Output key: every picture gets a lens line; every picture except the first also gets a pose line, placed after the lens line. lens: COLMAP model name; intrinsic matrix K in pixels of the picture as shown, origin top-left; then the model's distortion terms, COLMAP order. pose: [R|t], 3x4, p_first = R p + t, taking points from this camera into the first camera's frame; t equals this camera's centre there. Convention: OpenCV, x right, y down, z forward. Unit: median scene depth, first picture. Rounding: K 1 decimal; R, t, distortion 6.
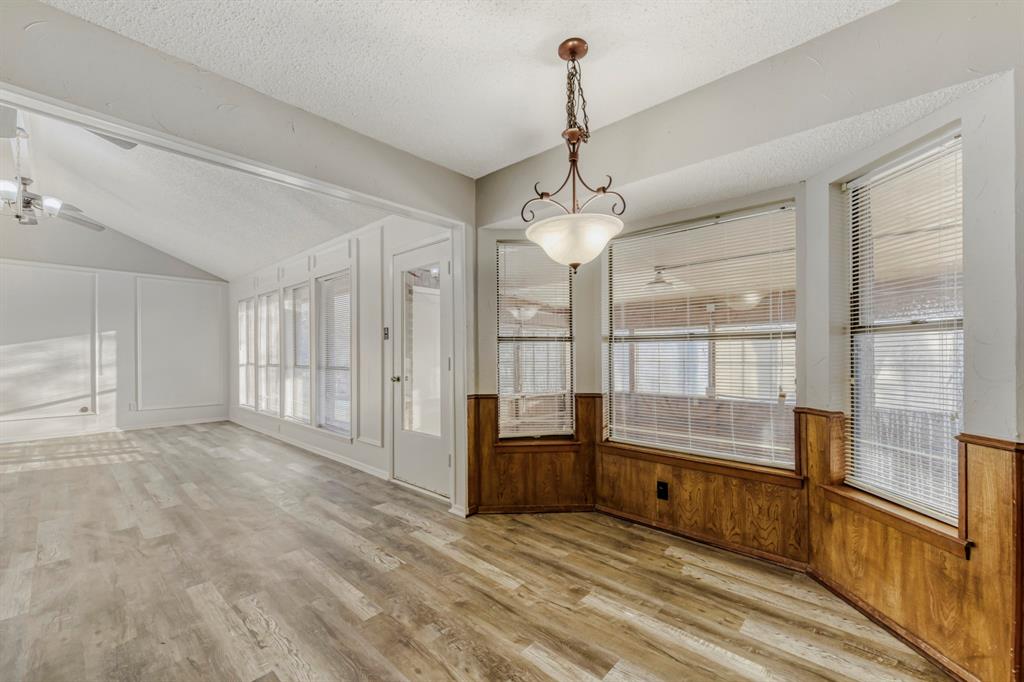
lens RADIAL K [[413.4, 0, 508.5], [0, 413.4, 353.2], [0, 0, 1]] dist [0.001219, -0.000308]
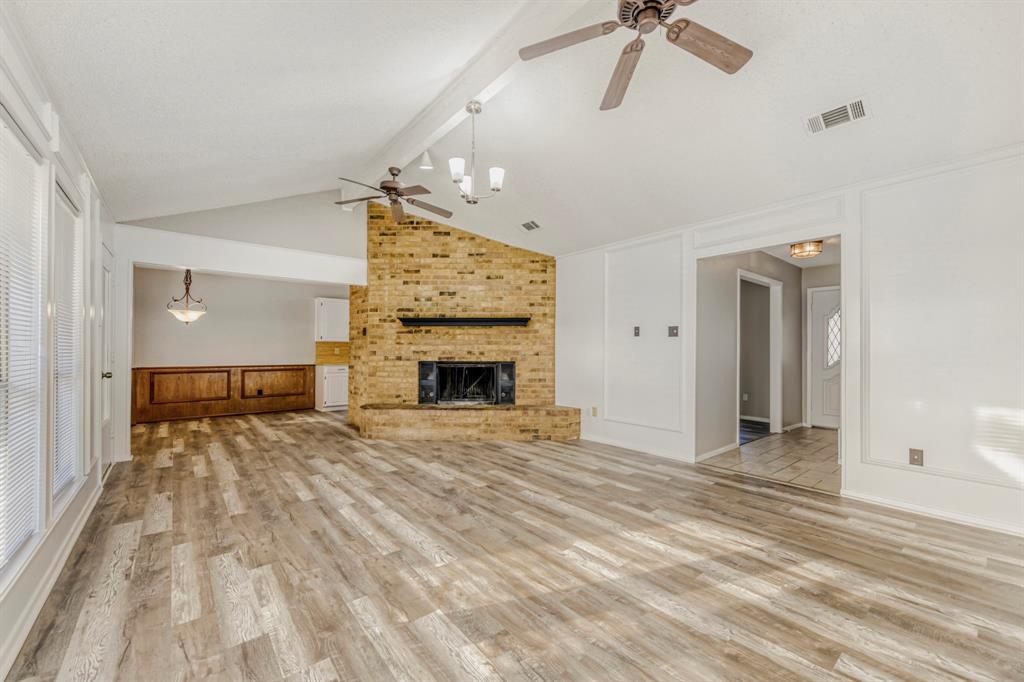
lens RADIAL K [[406.5, 0, 511.1], [0, 406.5, 347.5], [0, 0, 1]] dist [0.000662, -0.000056]
pose [[-0.991025, 0.006091, 0.133536, -1.446774], [0.005705, 0.999978, -0.003273, 0.006919], [-0.133553, -0.002482, -0.991039, 1.967772]]
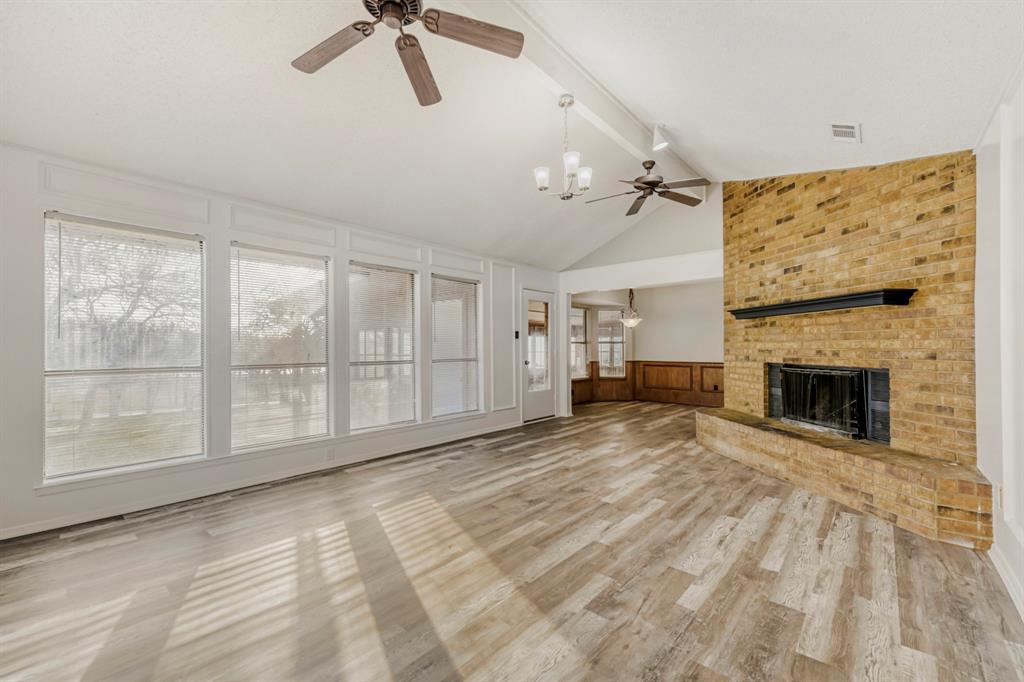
lens RADIAL K [[418.0, 0, 518.8], [0, 418.0, 343.3], [0, 0, 1]] dist [-0.001981, -0.000420]
pose [[-0.027950, 0.016403, 0.999475, -2.175759], [0.005832, 0.999851, -0.016247, 0.010646], [-0.999592, 0.005375, -0.028042, 1.180470]]
